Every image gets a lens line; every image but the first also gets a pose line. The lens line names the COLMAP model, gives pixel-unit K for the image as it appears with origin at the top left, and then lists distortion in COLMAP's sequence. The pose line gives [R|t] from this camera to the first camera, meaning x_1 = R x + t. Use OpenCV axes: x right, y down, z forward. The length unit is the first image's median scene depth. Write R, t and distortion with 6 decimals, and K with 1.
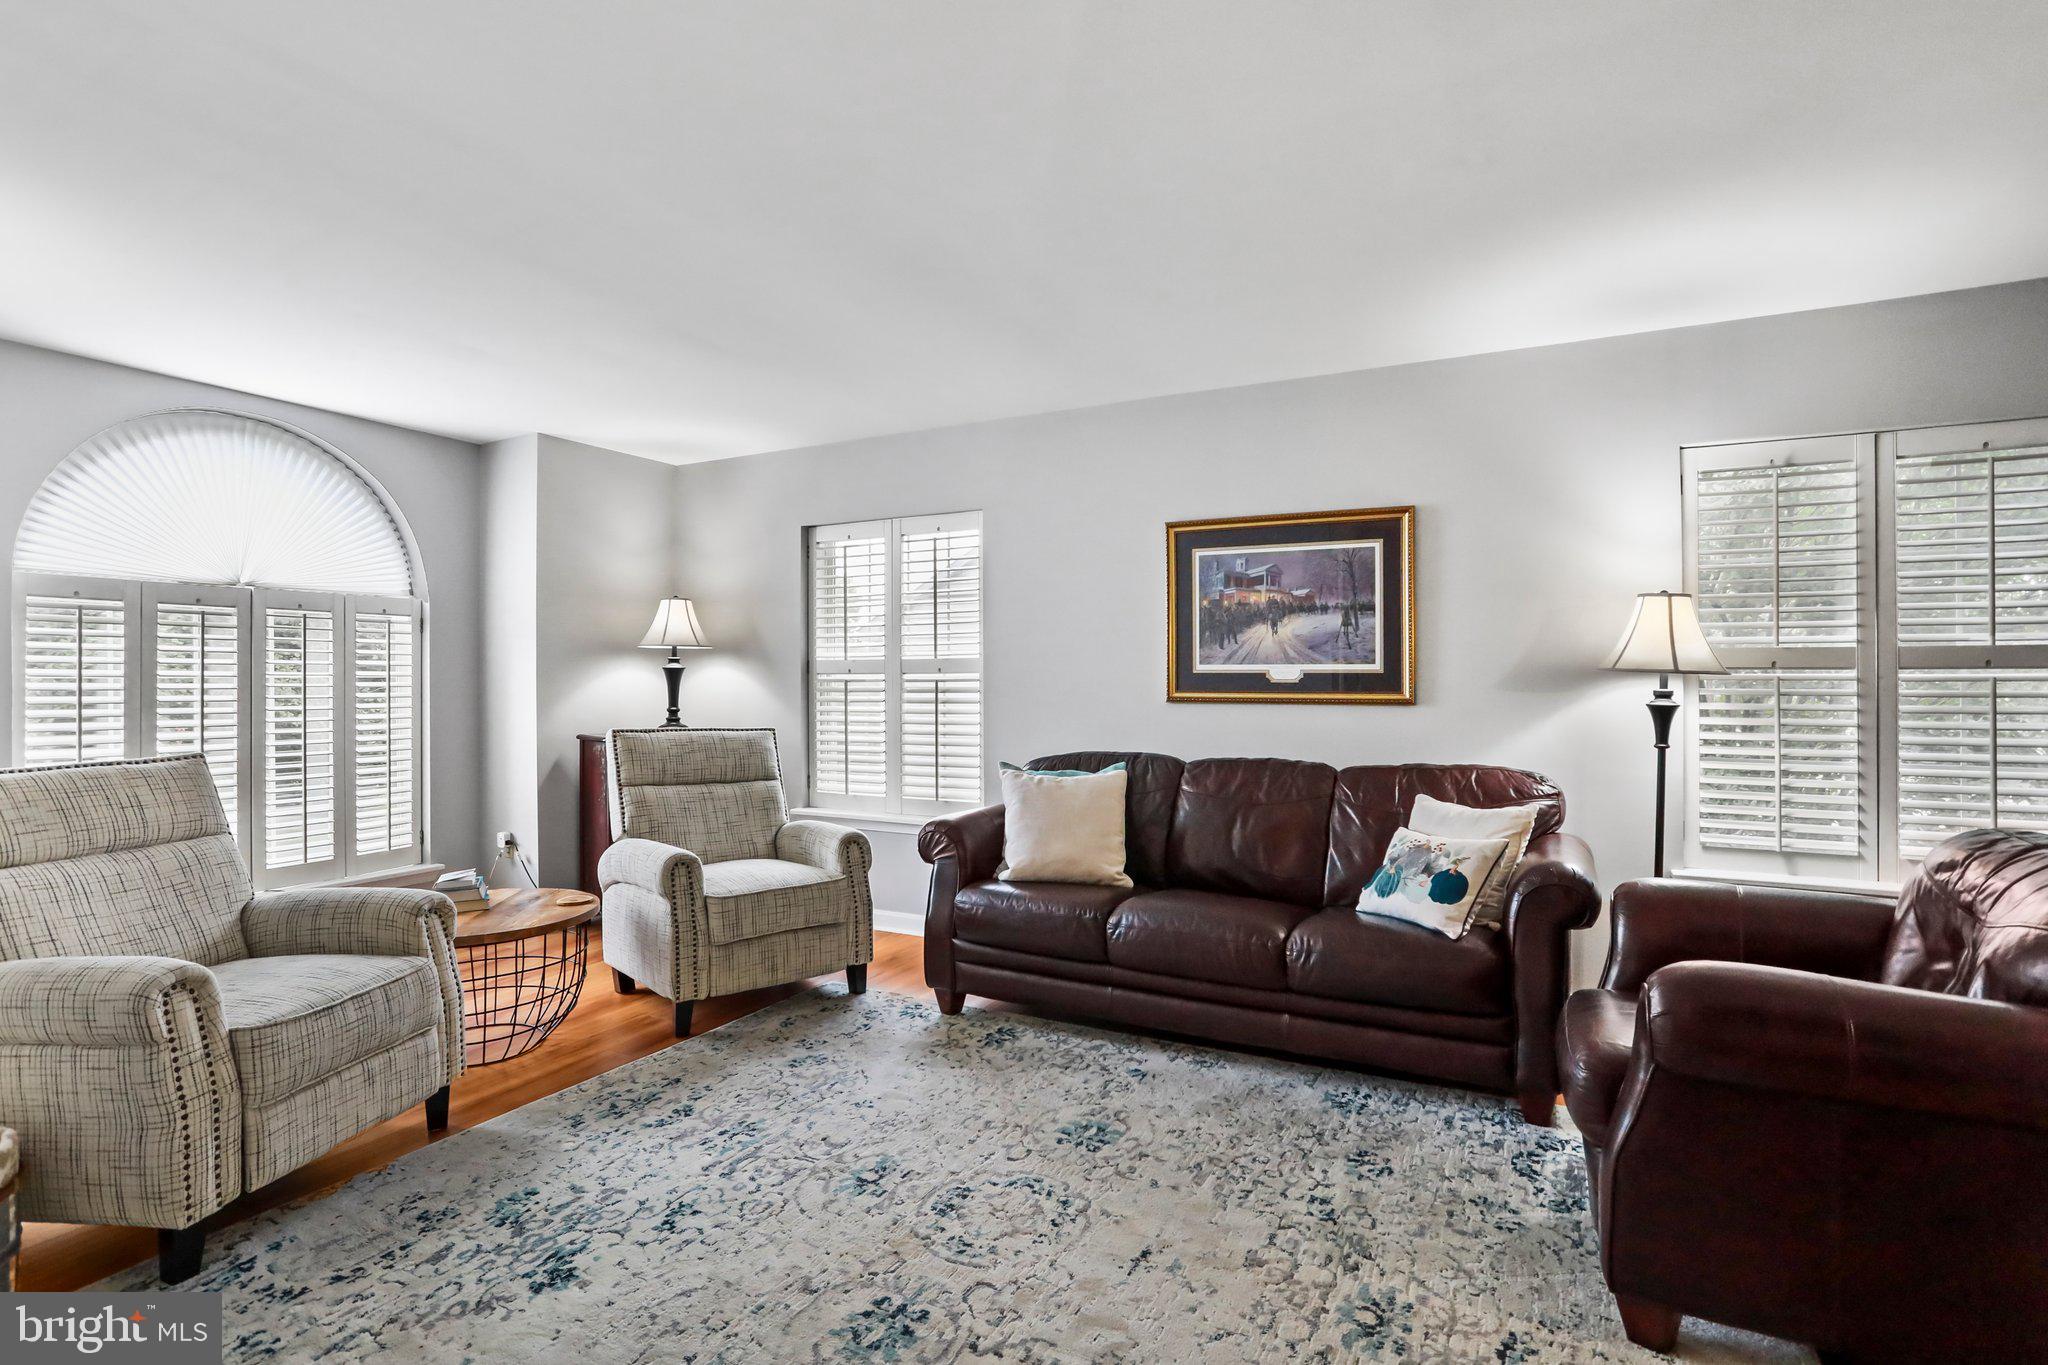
lens RADIAL K [[1014.9, 0, 1021.2], [0, 1014.9, 677.8], [0, 0, 1]] dist [-0.036047, 0.011688]
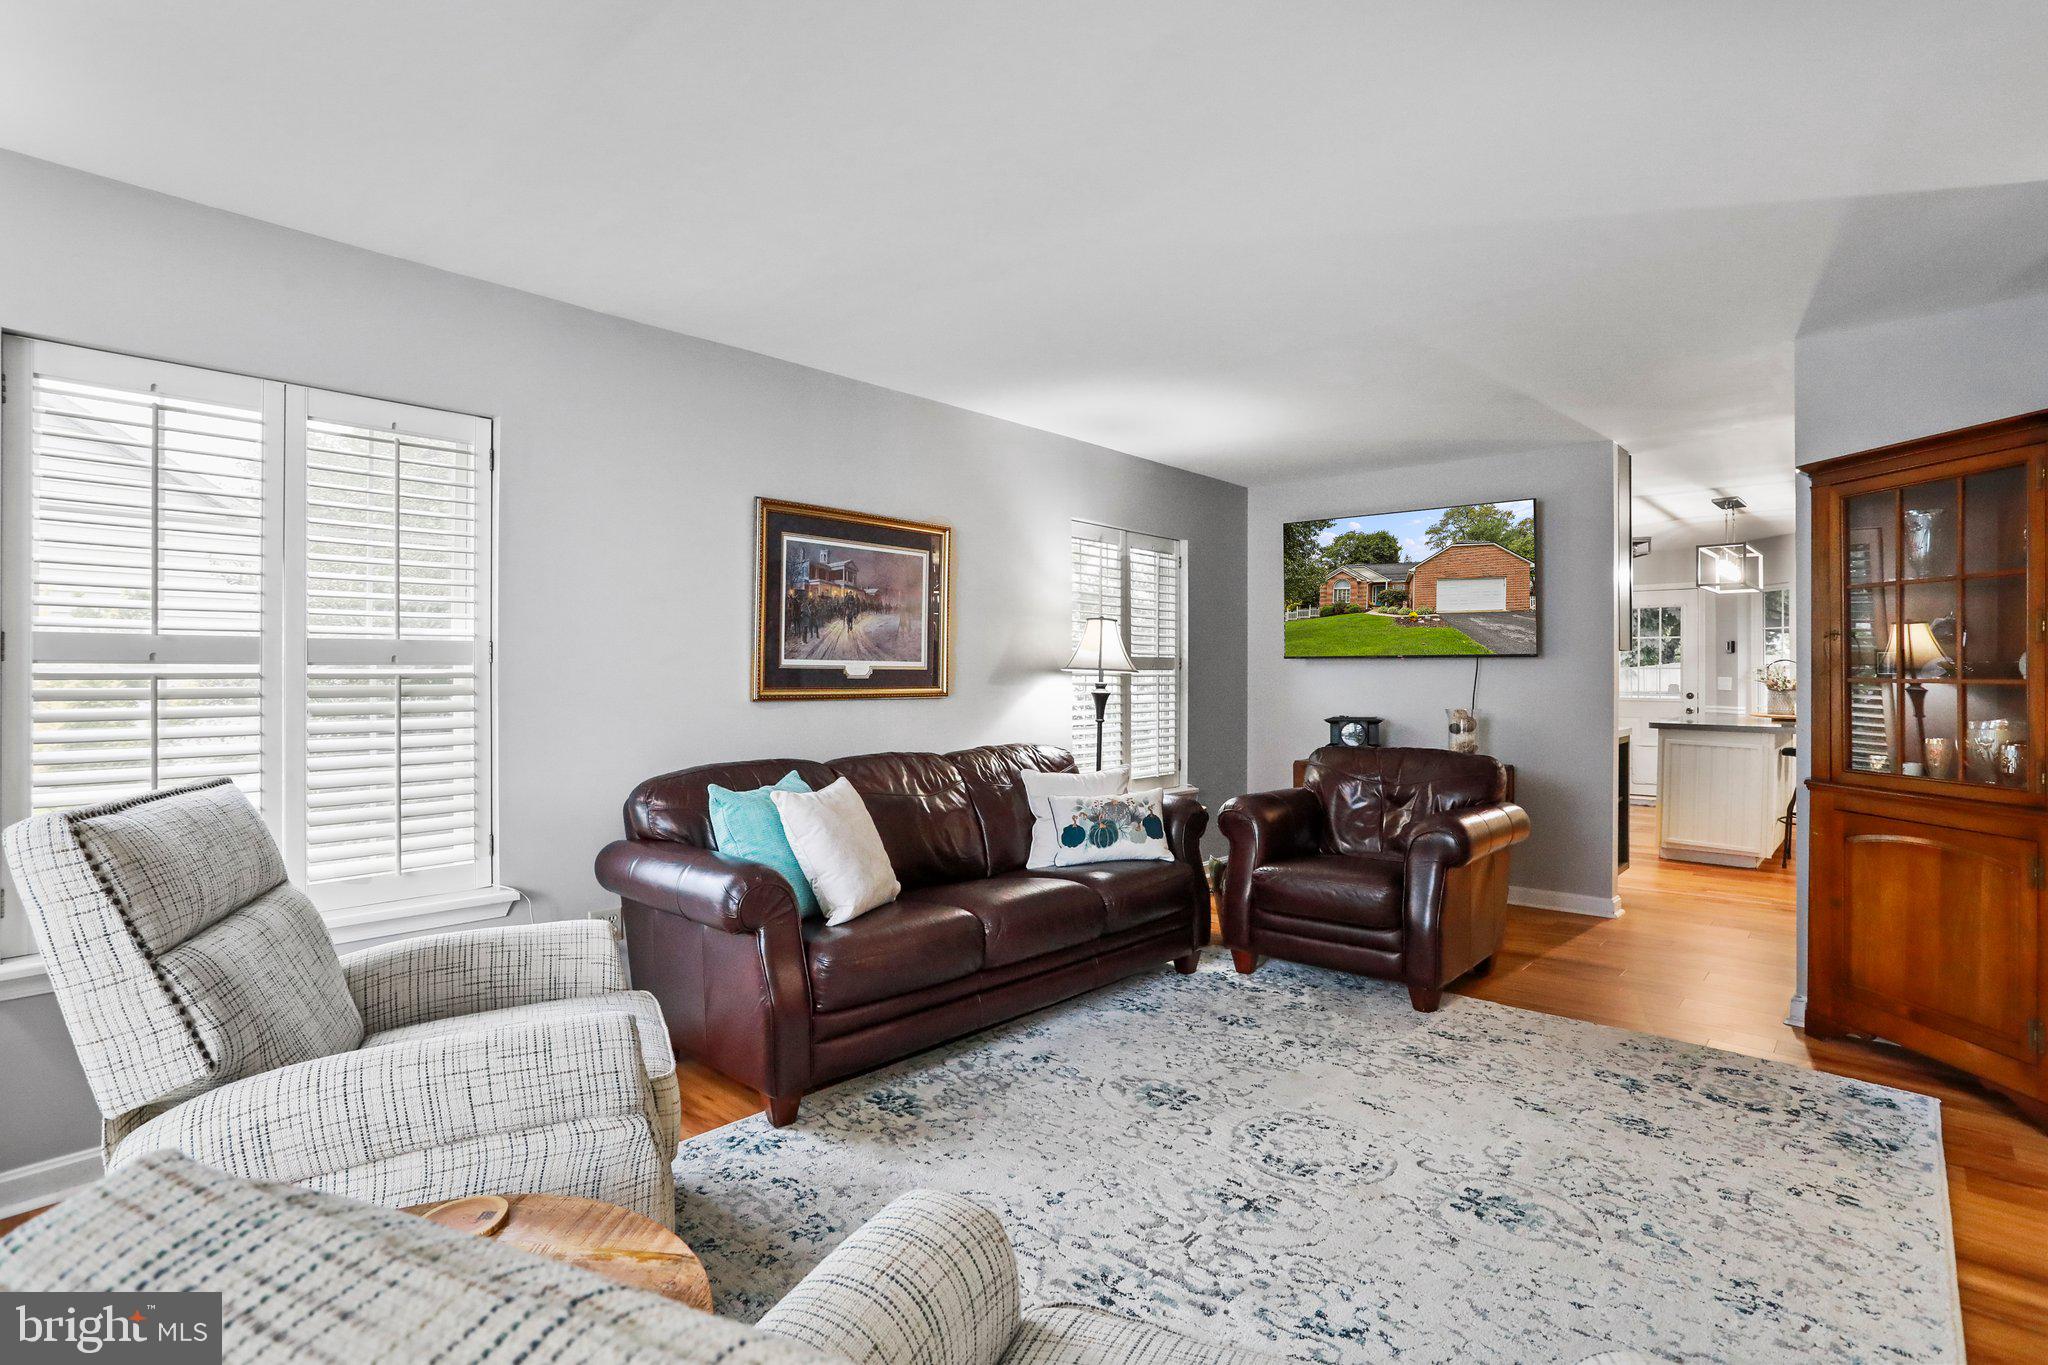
lens RADIAL K [[1014.9, 0, 1018.1], [0, 1014.9, 678.4], [0, 0, 1]] dist [-0.036047, 0.011688]
pose [[0.232192, -0.002818, 0.972666, -0.802838], [-0.004345, 0.999983, 0.003934, -0.000309], [-0.972660, -0.005139, 0.232175, 0.708473]]
